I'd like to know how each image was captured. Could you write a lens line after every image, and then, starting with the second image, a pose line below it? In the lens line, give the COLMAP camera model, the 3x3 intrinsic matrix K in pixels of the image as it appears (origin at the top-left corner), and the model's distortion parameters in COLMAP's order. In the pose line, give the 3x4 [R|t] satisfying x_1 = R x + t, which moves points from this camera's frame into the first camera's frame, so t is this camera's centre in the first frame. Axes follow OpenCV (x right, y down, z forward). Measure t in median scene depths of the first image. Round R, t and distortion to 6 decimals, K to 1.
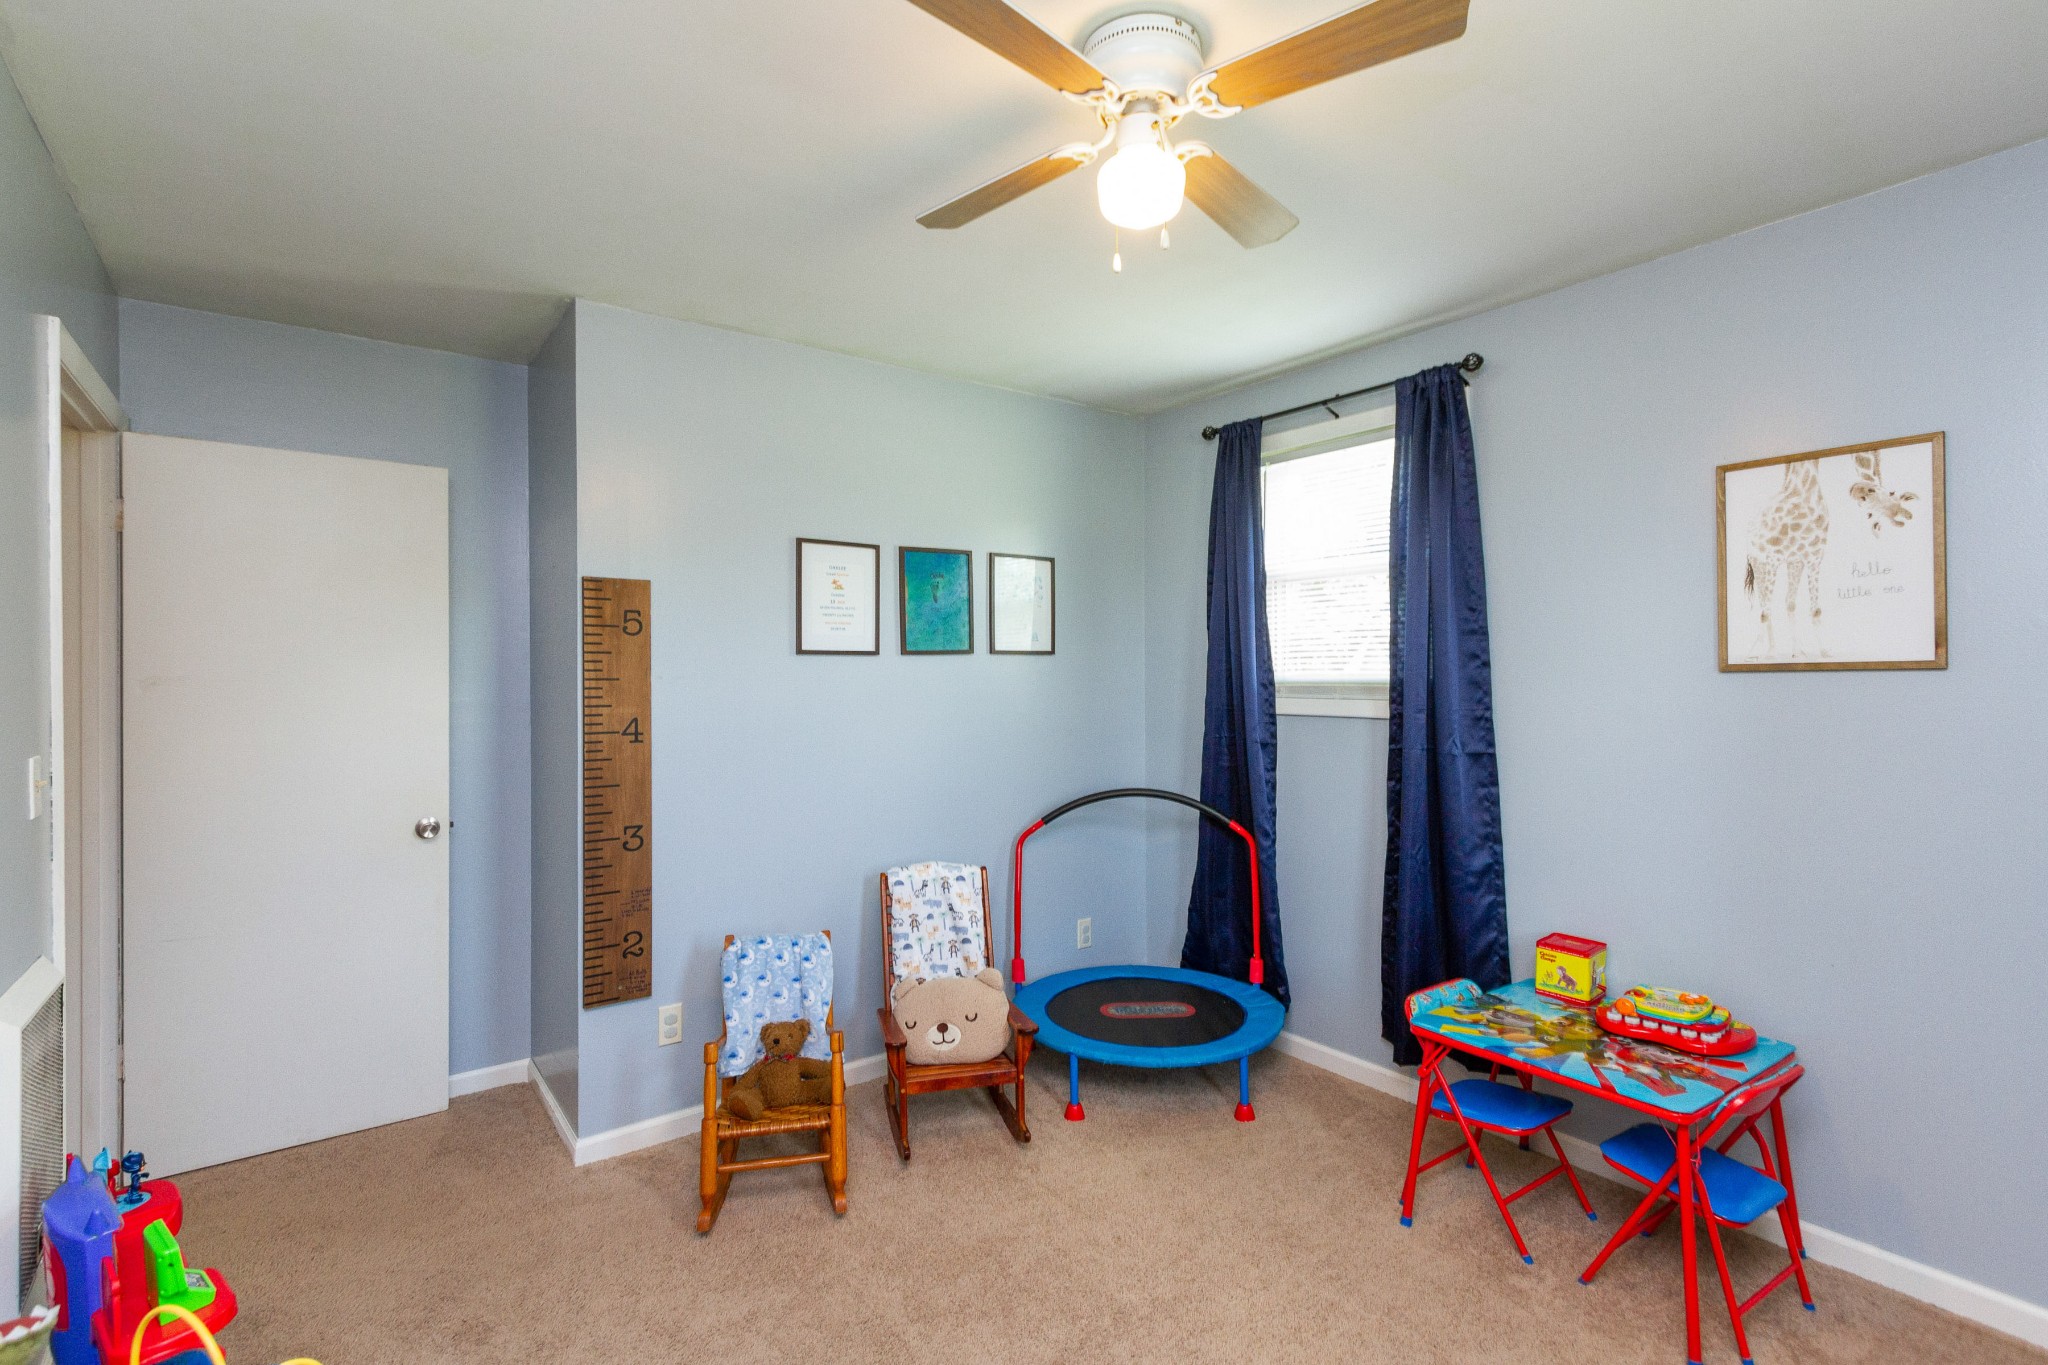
lens RADIAL K [[954.3, 0, 1029.5], [0, 954.3, 695.8], [0, 0, 1]] dist [0.000407, -0.000269]
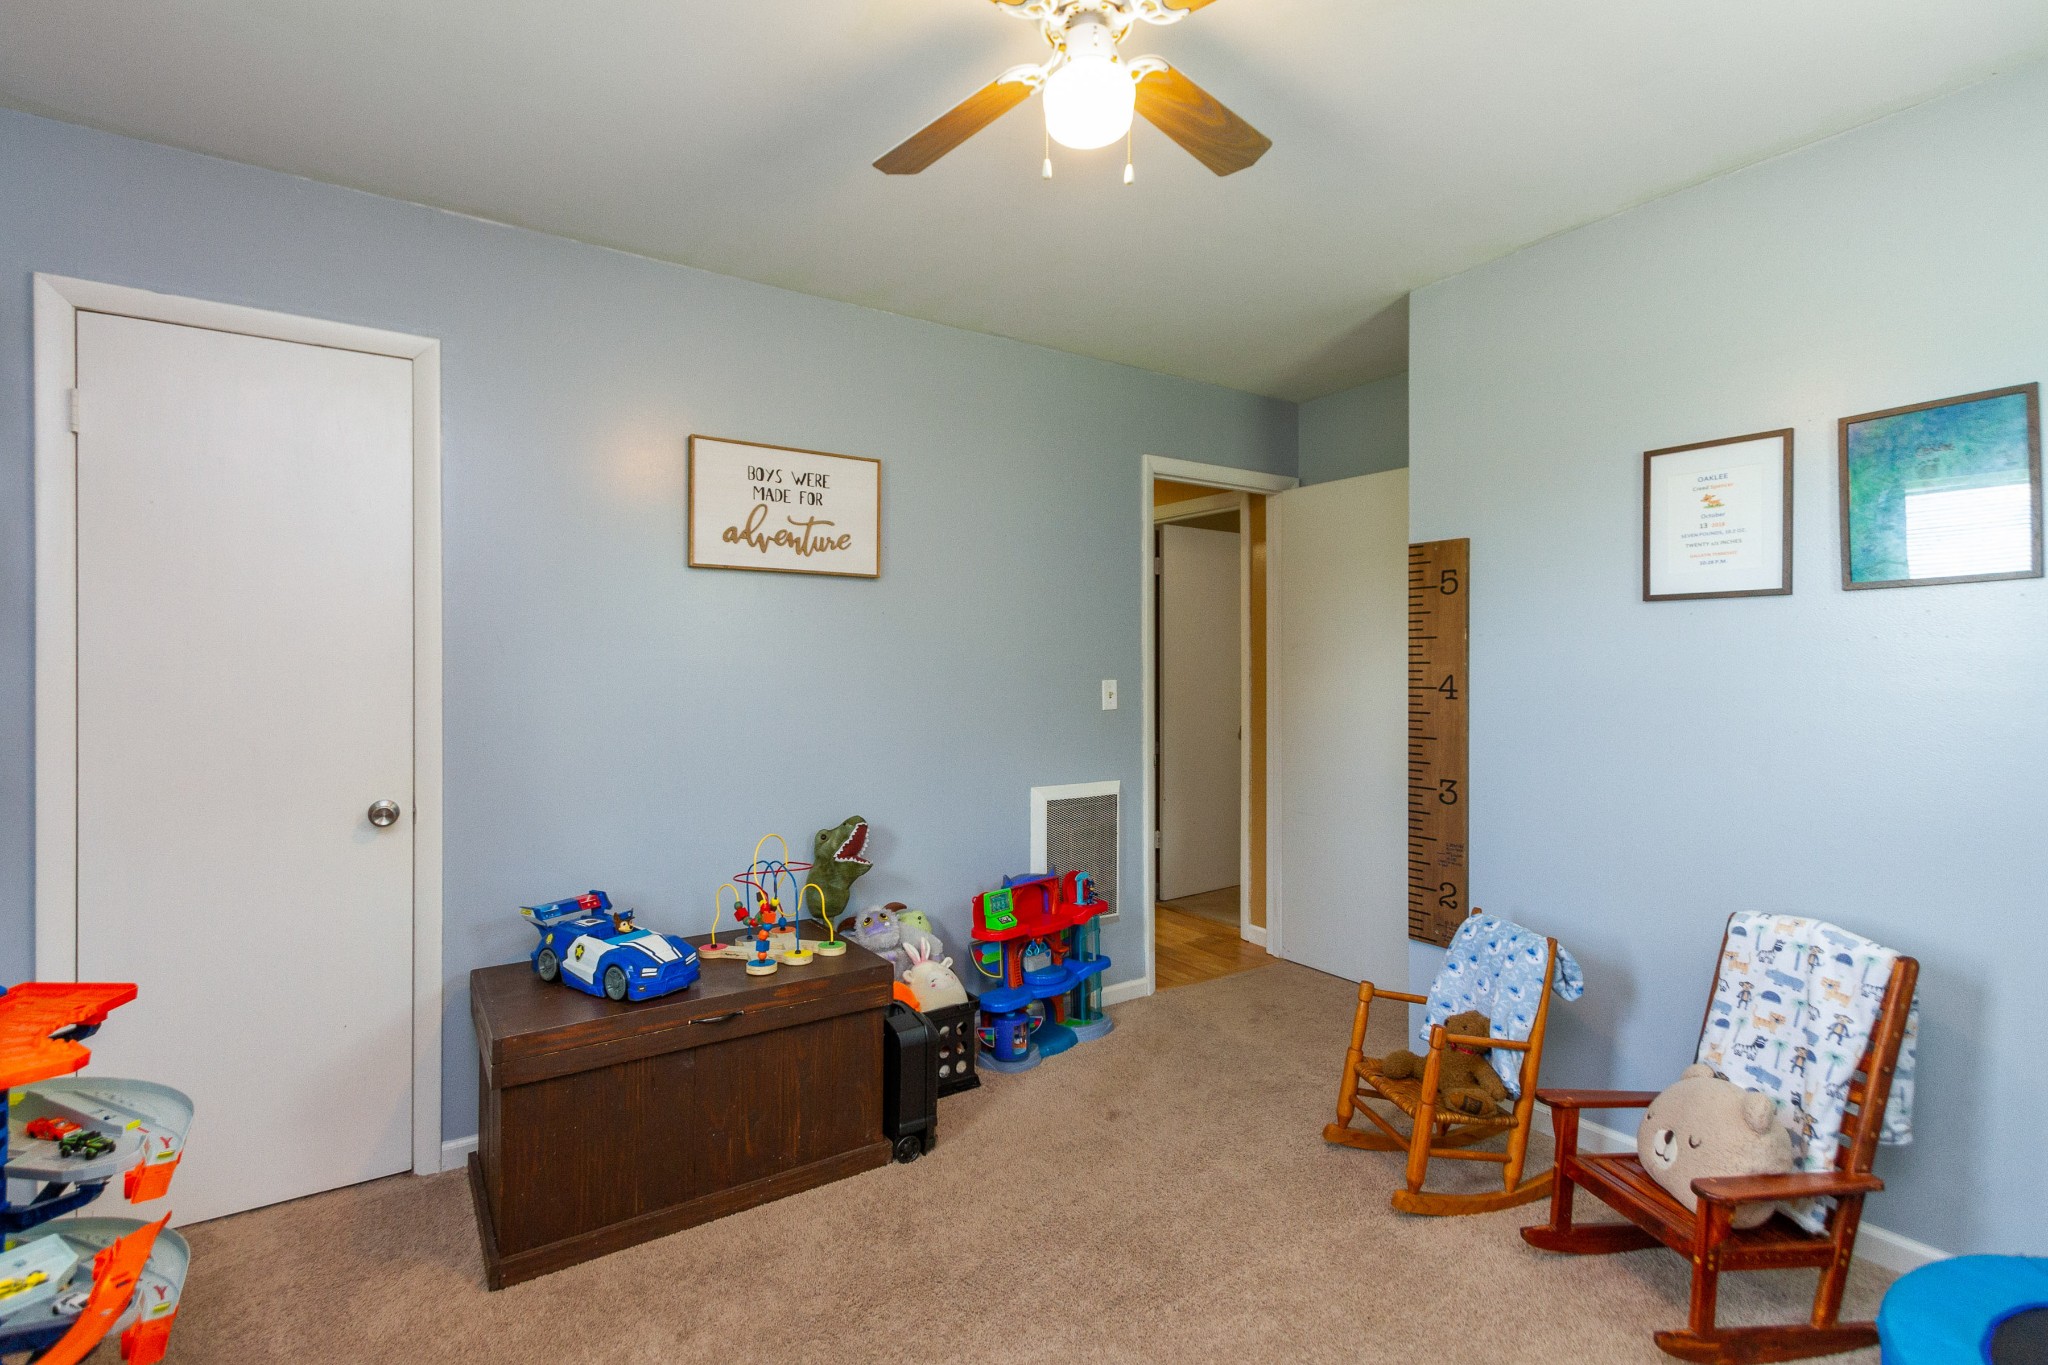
lens RADIAL K [[945.6, 0, 1008.1], [0, 945.6, 692.0], [0, 0, 1]] dist [0.009335, -0.005191]
pose [[-0.056682, 0.032627, -0.997859, 0.562795], [-0.019477, 0.999240, 0.033778, 0.014603], [0.998202, 0.021350, -0.056003, 0.521194]]
